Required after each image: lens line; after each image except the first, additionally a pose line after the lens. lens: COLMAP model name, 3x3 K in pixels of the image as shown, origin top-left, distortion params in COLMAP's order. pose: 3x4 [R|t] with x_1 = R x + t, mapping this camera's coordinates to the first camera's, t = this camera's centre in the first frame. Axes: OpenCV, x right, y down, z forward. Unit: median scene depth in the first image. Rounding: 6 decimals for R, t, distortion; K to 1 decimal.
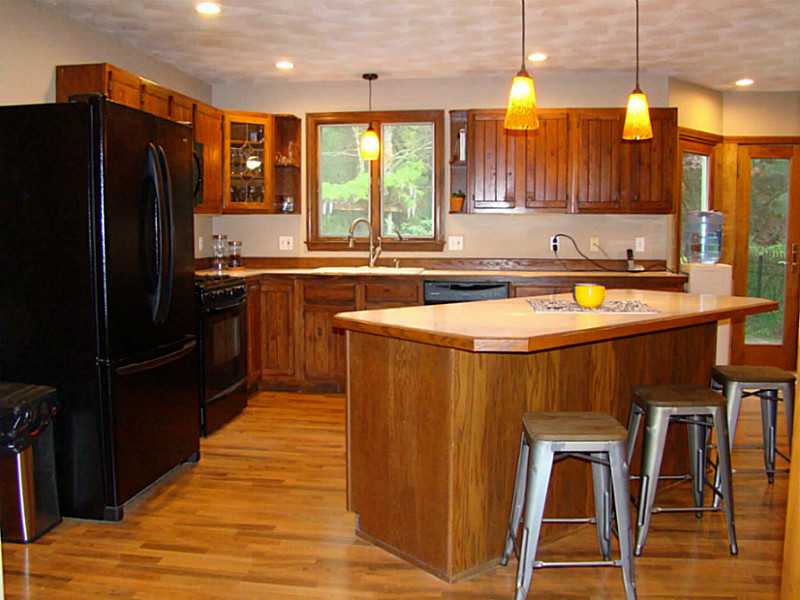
lens RADIAL K [[763.1, 0, 400.0], [0, 763.1, 300.0], [0, 0, 1]] dist [-0.126626, 0.039342]
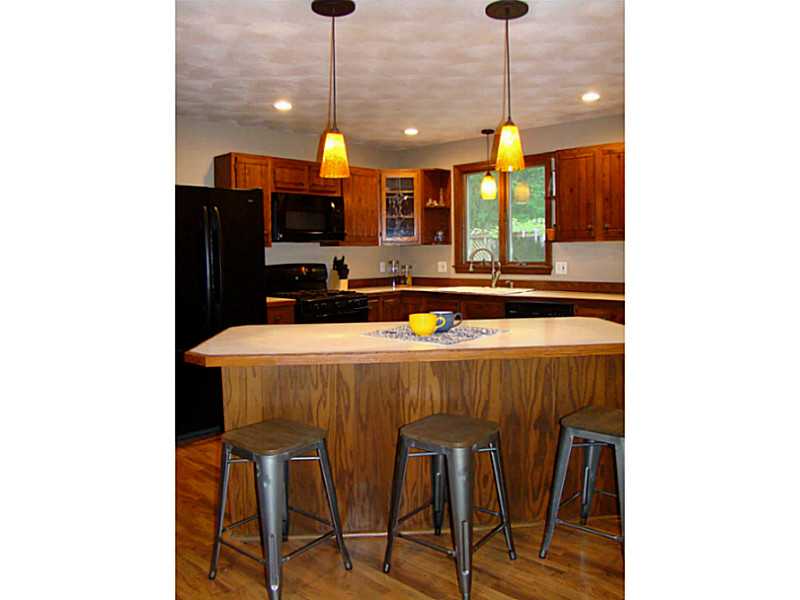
lens RADIAL K [[572.3, 0, 400.0], [0, 572.3, 300.0], [0, 0, 1]] dist [-0.117146, 0.002168]
pose [[0.814092, 0.035700, -0.579638, 0.372010], [-0.038443, 0.999232, 0.007551, -0.023765], [0.579463, 0.016135, 0.814839, 0.170550]]
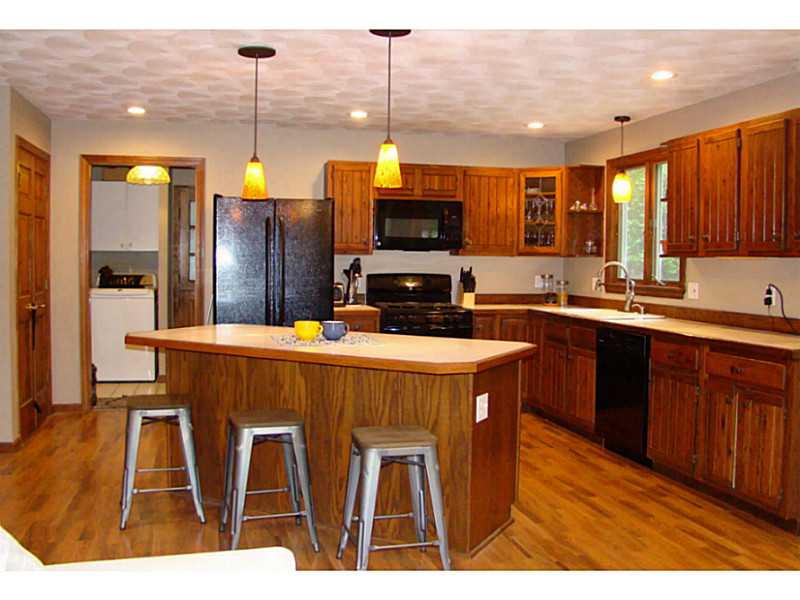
lens RADIAL K [[763.1, 0, 400.0], [0, 763.1, 300.0], [0, 0, 1]] dist [-0.126626, 0.039342]
pose [[0.376076, 0.052494, -0.925101, 0.748310], [-0.096380, 0.995194, 0.017291, -0.046413], [0.921563, 0.082659, 0.379328, 0.364855]]
